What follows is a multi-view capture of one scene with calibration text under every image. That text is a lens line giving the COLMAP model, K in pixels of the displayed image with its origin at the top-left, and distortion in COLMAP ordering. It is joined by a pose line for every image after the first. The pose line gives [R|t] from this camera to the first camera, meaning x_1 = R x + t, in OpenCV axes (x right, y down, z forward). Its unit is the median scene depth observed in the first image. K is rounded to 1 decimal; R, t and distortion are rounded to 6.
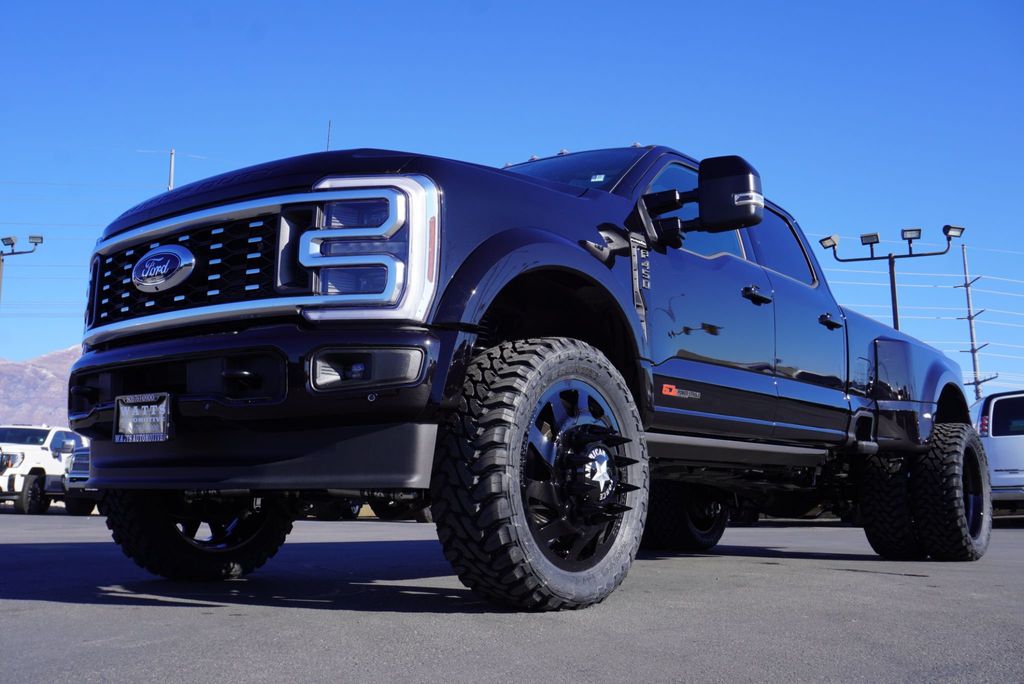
lens RADIAL K [[1005.6, 0, 514.1], [0, 1005.6, 338.3], [0, 0, 1]] dist [0.015021, 0.000000]
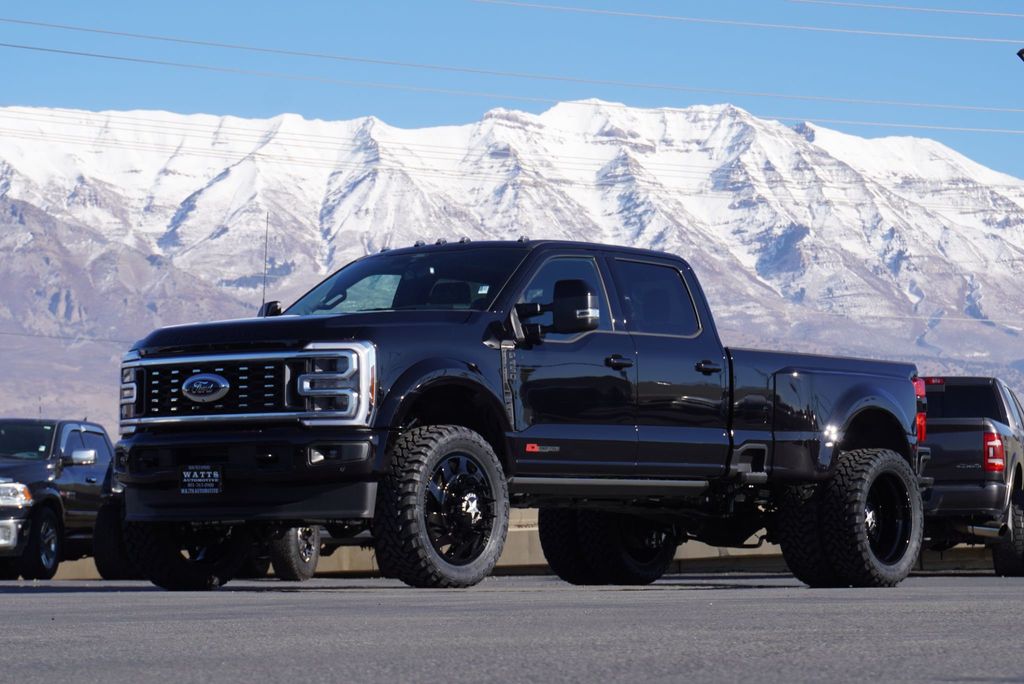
lens RADIAL K [[3051.8, 0, 508.6], [0, 3051.8, 343.6], [0, 0, 1]] dist [0.350585, 0.000000]
pose [[0.999866, -0.010414, 0.012599, 0.083356], [0.009263, 0.996061, 0.088185, -0.579421], [-0.013468, -0.088056, 0.996024, -3.997073]]
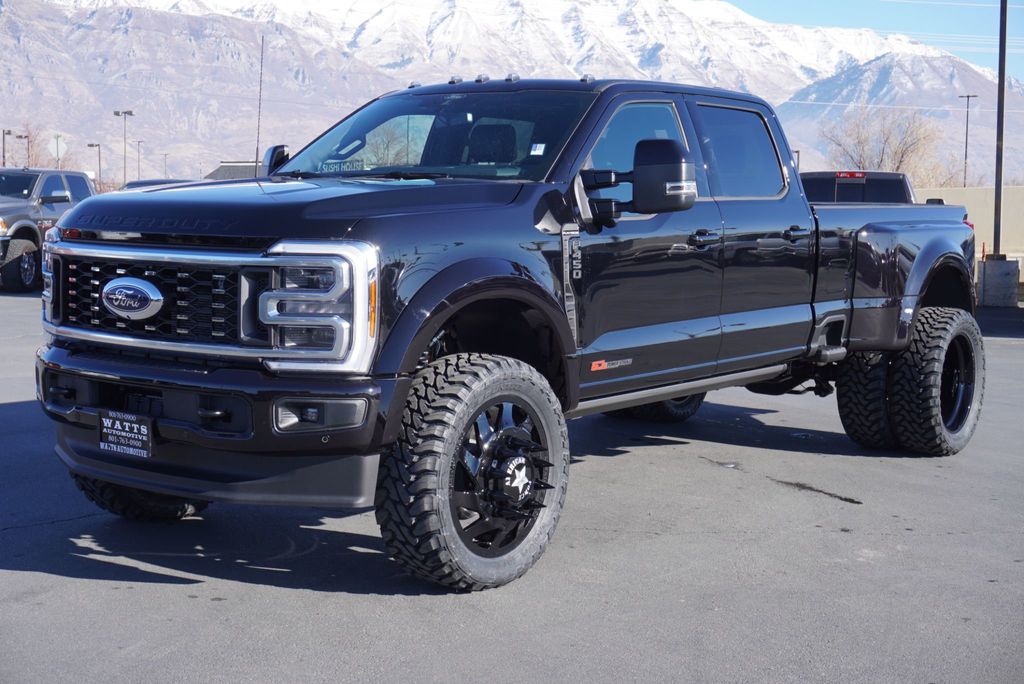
lens RADIAL K [[1460.7, 0, 512.7], [0, 1460.7, 334.8], [0, 0, 1]] dist [0.072395, 0.000000]
pose [[0.999900, 0.008548, 0.011270, 0.055930], [-0.011051, 0.969403, 0.245226, -0.436176], [-0.008829, -0.245326, 0.969401, -0.596688]]
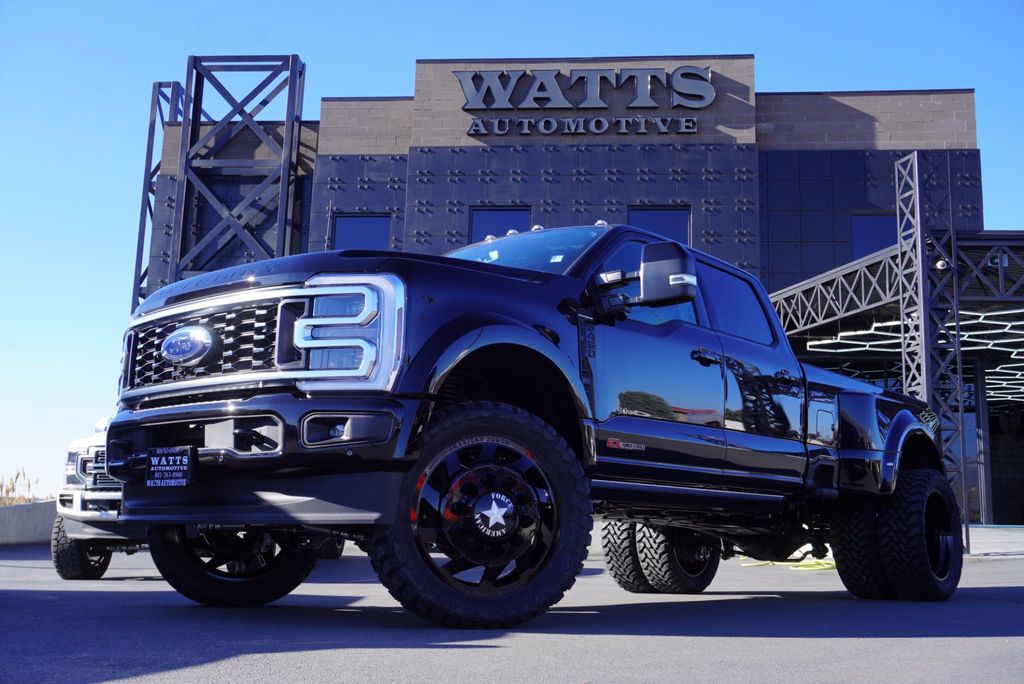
lens RADIAL K [[1086.7, 0, 517.7], [0, 1086.7, 342.0], [0, 0, 1]] dist [0.035133, 0.000000]
pose [[0.999446, 0.000925, -0.033264, 0.102738], [-0.001882, 0.999584, -0.028769, -0.035326], [0.033223, 0.028815, 0.999032, -0.324517]]
